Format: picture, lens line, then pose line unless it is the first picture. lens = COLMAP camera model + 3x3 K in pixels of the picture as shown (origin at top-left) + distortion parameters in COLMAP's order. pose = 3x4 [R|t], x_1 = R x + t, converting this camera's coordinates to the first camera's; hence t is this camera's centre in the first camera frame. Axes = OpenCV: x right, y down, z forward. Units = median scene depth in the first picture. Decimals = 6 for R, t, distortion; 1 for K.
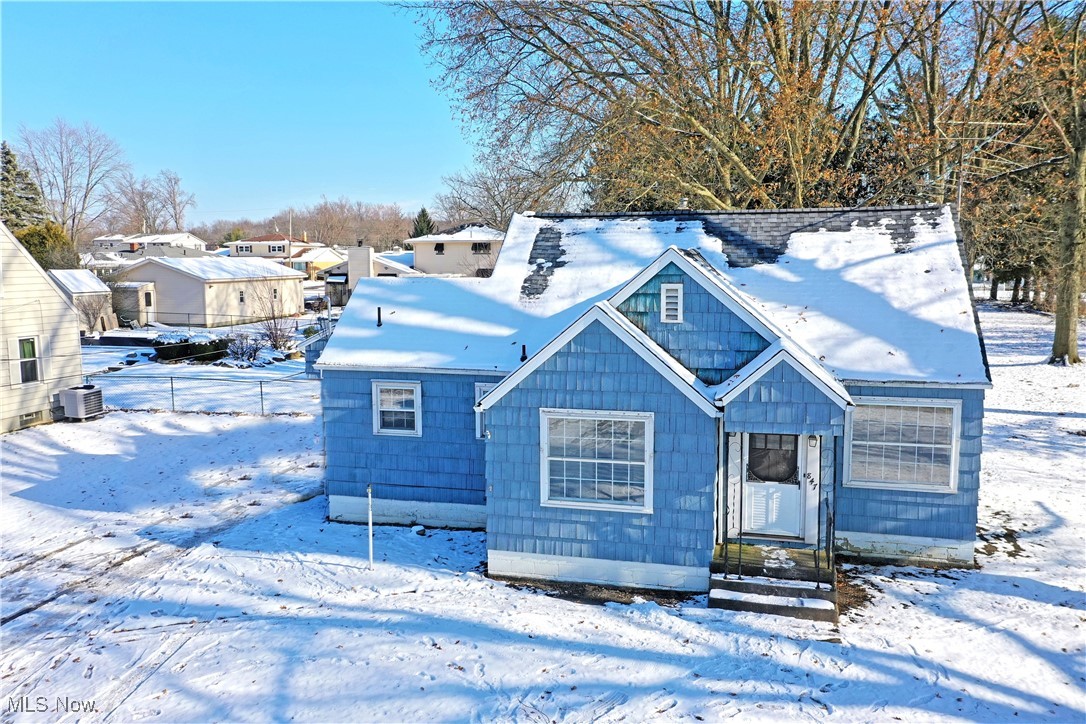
lens RADIAL K [[863.2, 0, 541.8], [0, 863.2, 359.3], [0, 0, 1]] dist [0.027978, 0.032203]
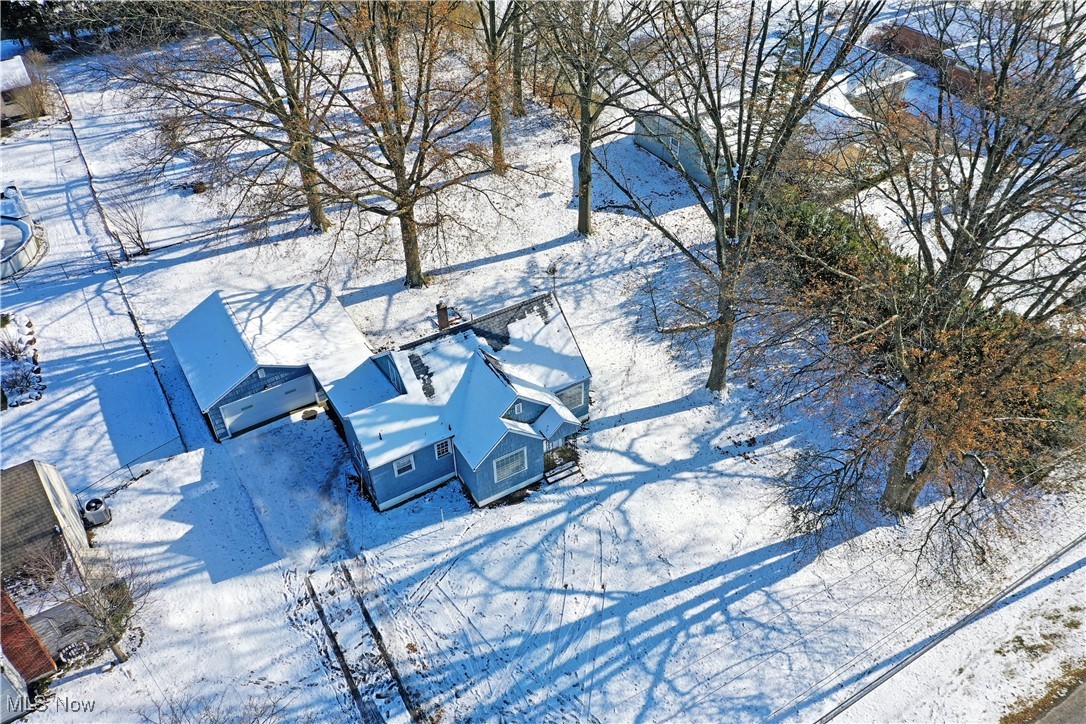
lens RADIAL K [[863.2, 0, 541.1], [0, 863.2, 361.1], [0, 0, 1]] dist [0.027978, 0.032203]
pose [[0.704325, -0.467067, 0.534579, -1.238581], [0.100224, 0.810942, 0.576479, -1.804572], [-0.702767, -0.352451, 0.617978, -0.772706]]
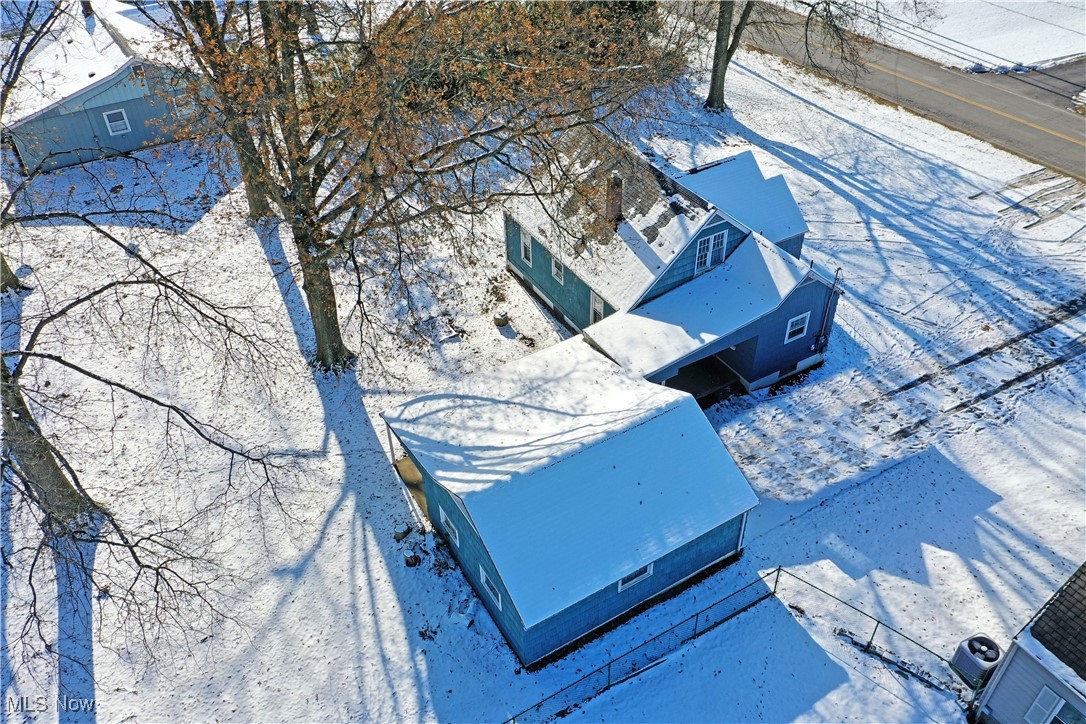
lens RADIAL K [[863.2, 0, 538.9], [0, 863.2, 361.9], [0, 0, 1]] dist [0.027978, 0.032203]
pose [[-0.710759, -0.434043, 0.553559, -1.043359], [0.097994, 0.718168, 0.688935, -1.438240], [-0.696576, 0.543913, -0.467911, 2.834492]]
